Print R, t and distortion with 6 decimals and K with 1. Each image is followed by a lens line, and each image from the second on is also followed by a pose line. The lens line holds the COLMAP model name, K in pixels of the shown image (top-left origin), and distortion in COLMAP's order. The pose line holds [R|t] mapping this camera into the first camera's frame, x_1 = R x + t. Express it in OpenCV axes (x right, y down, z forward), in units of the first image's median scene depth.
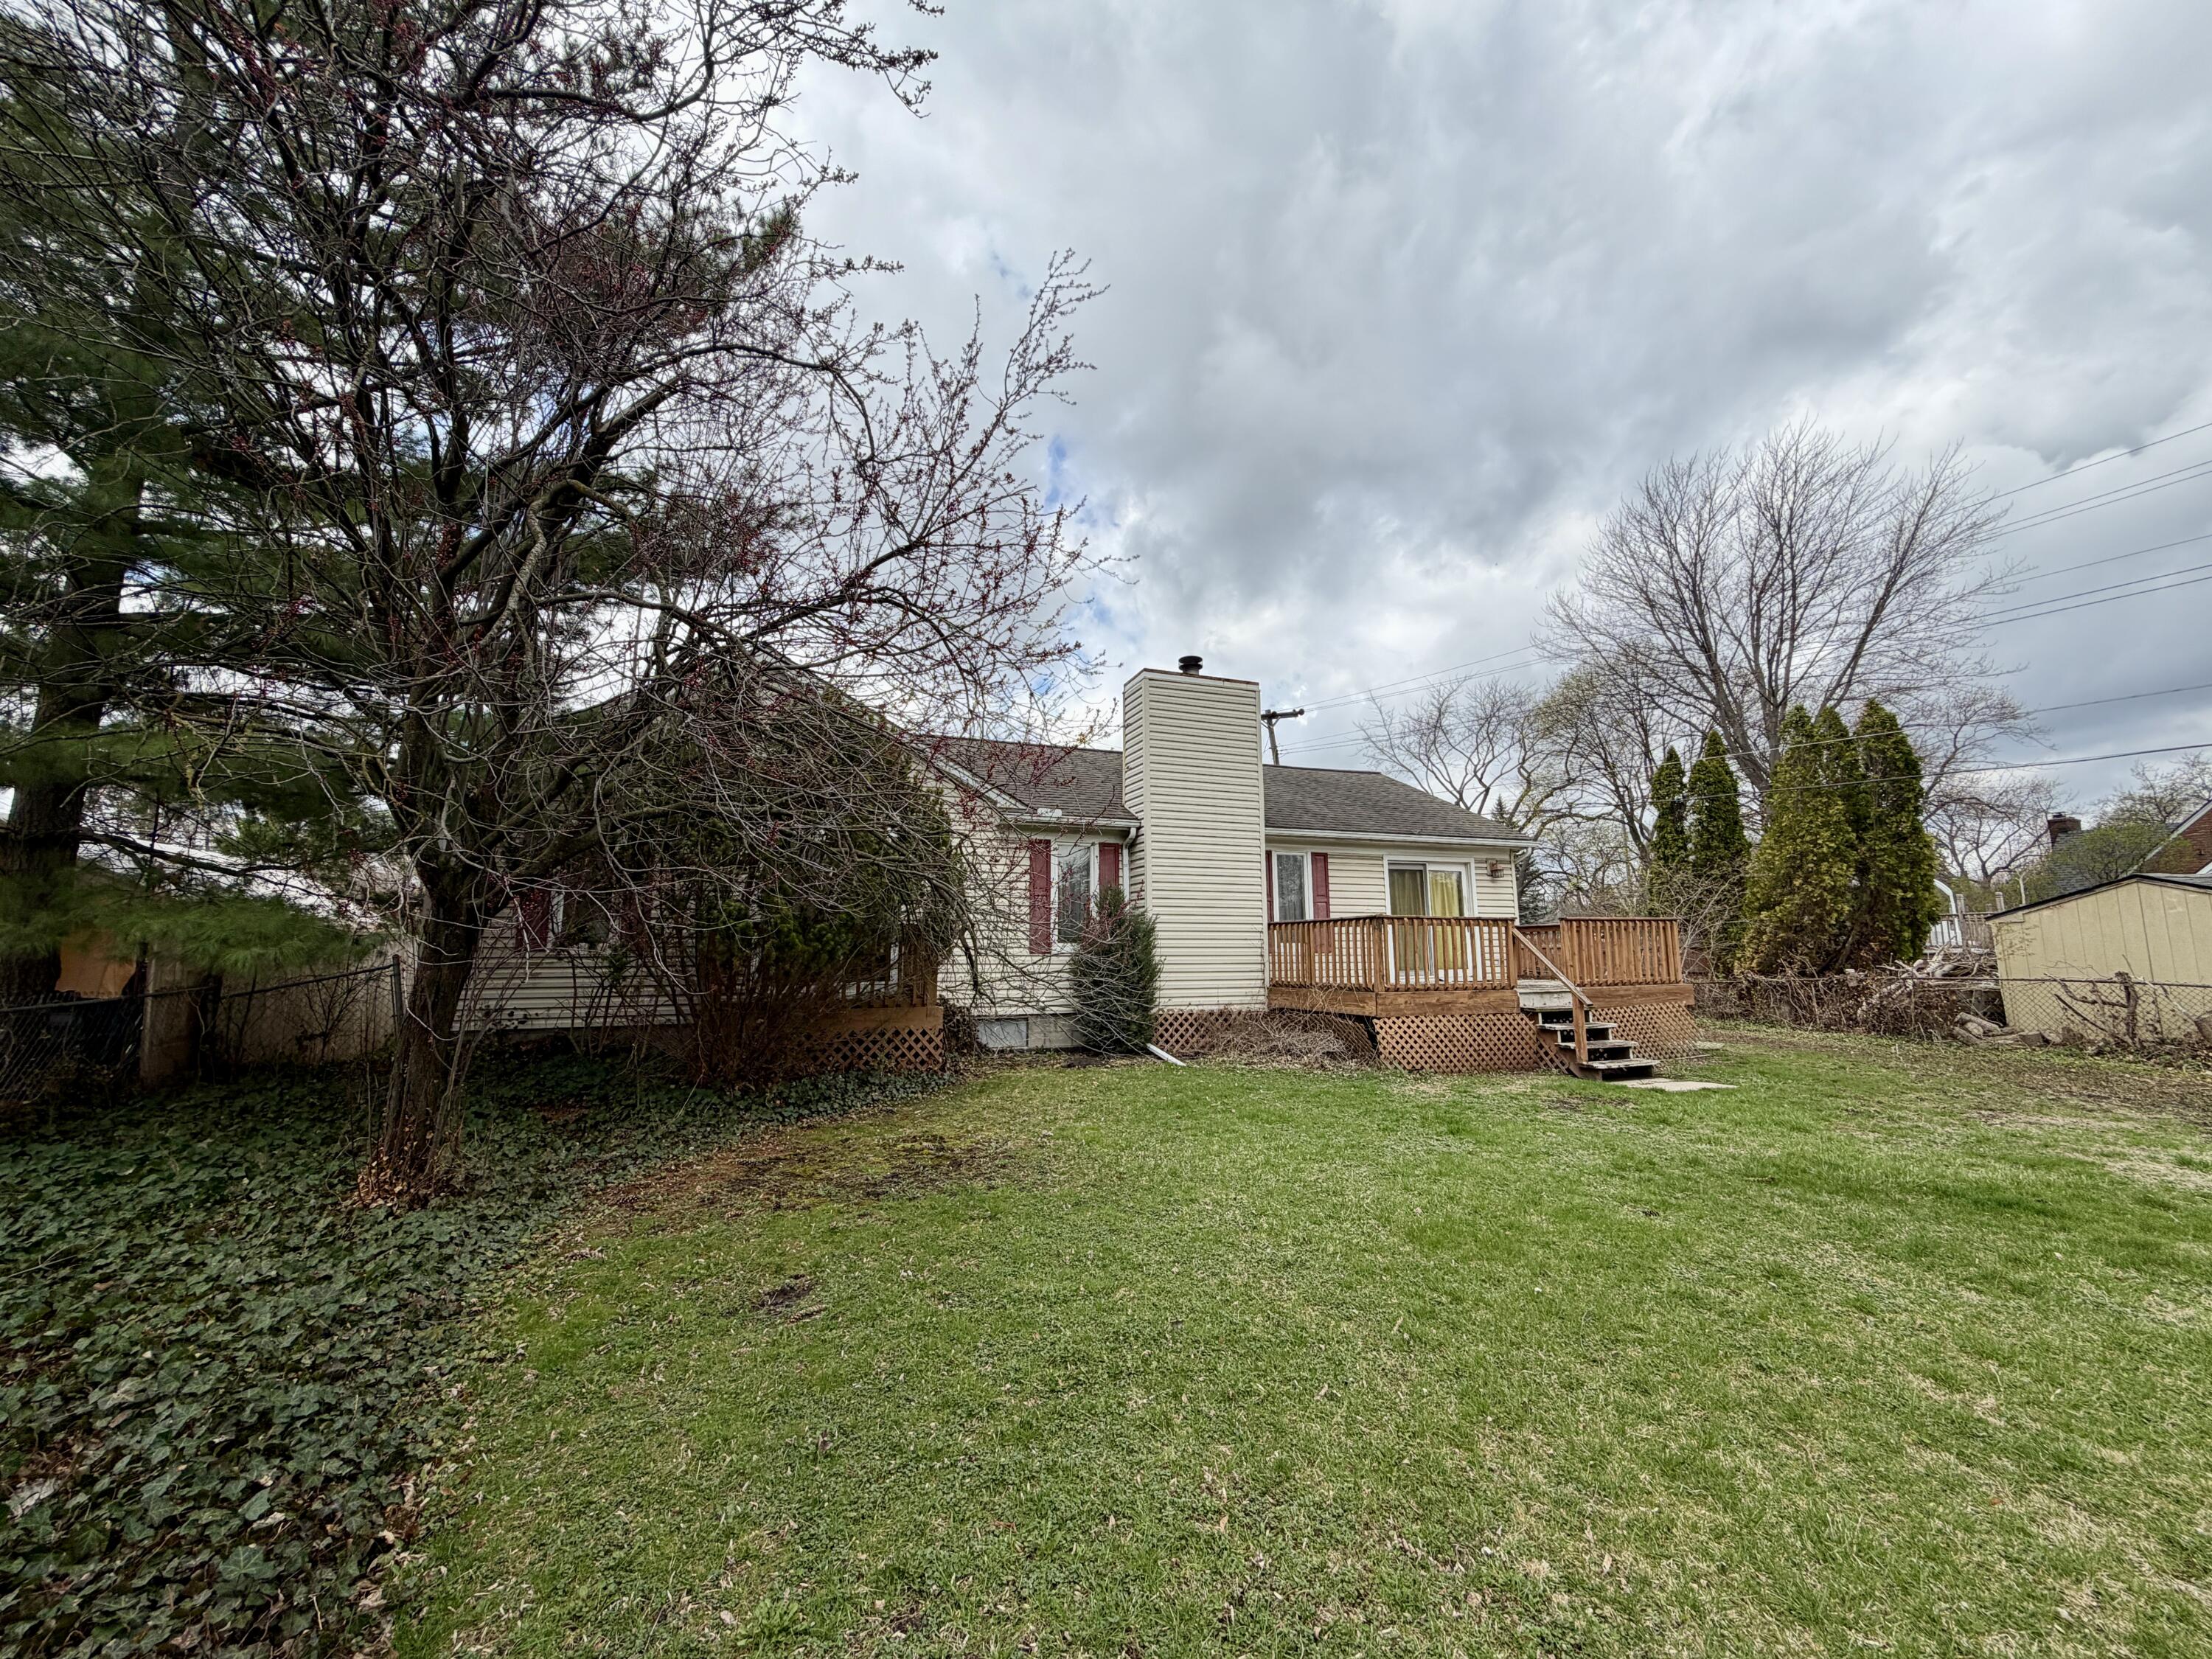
lens RADIAL K [[873.1, 0, 1101.7], [0, 873.1, 828.7], [0, 0, 1]] dist [0.001812, 0.000100]
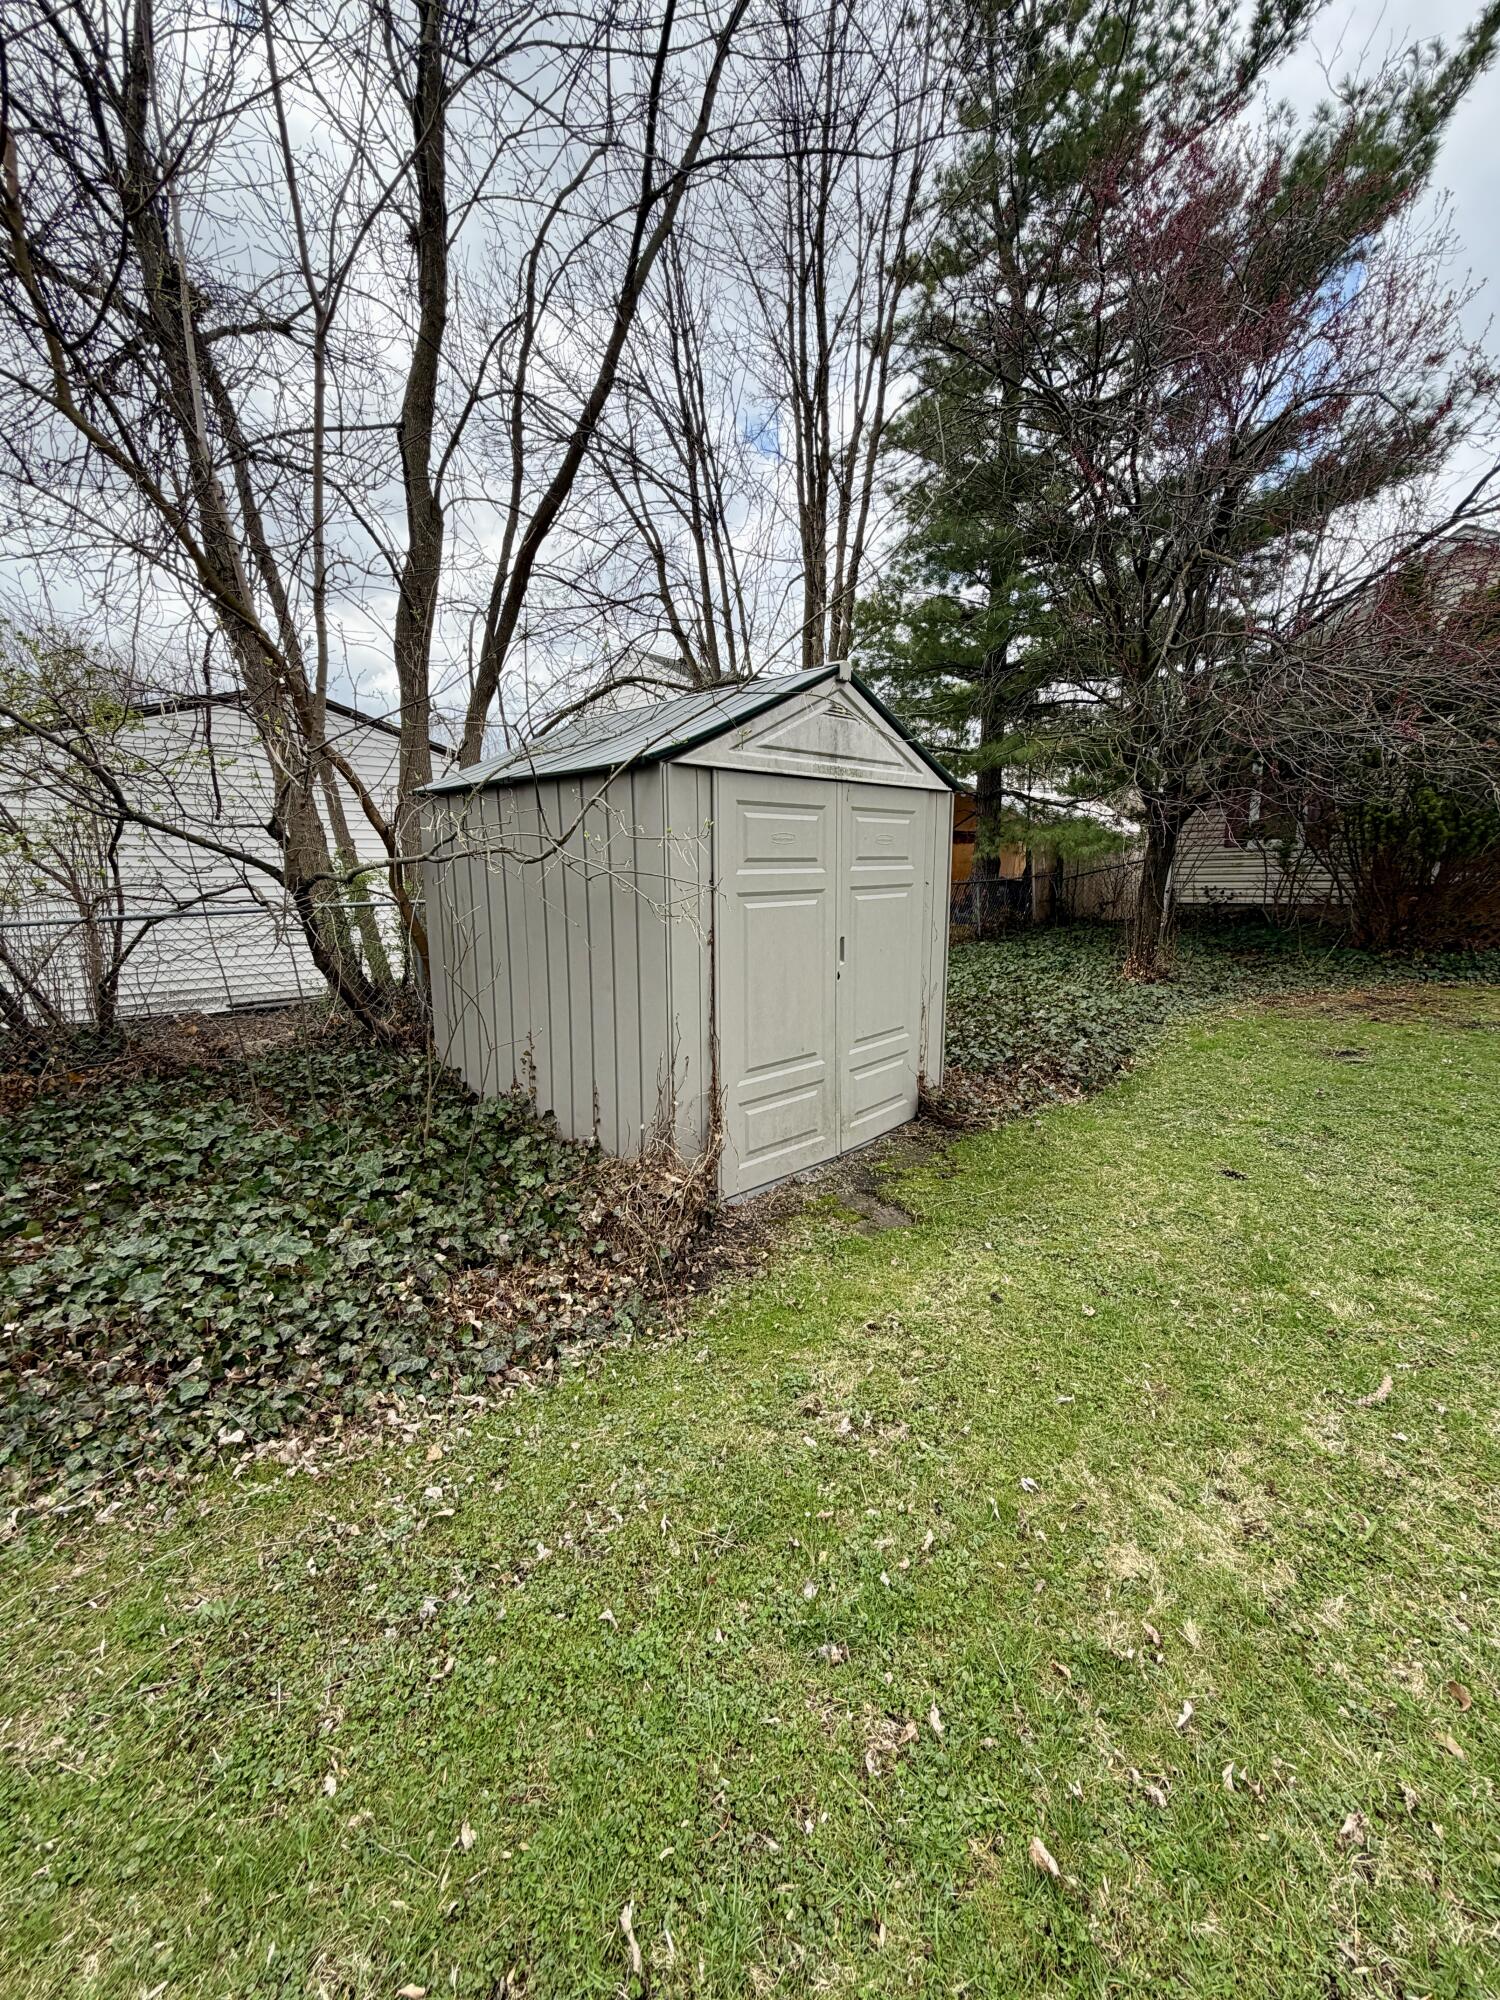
lens RADIAL K [[789.4, 0, 750.0], [0, 789.4, 1000.0], [0, 0, 1]] dist [0.001812, 0.000100]
pose [[0.400488, 0.140717, -0.905433, 0.257049], [0.148289, 0.965159, 0.215590, -0.009560], [0.904223, -0.220607, 0.365668, -0.246994]]
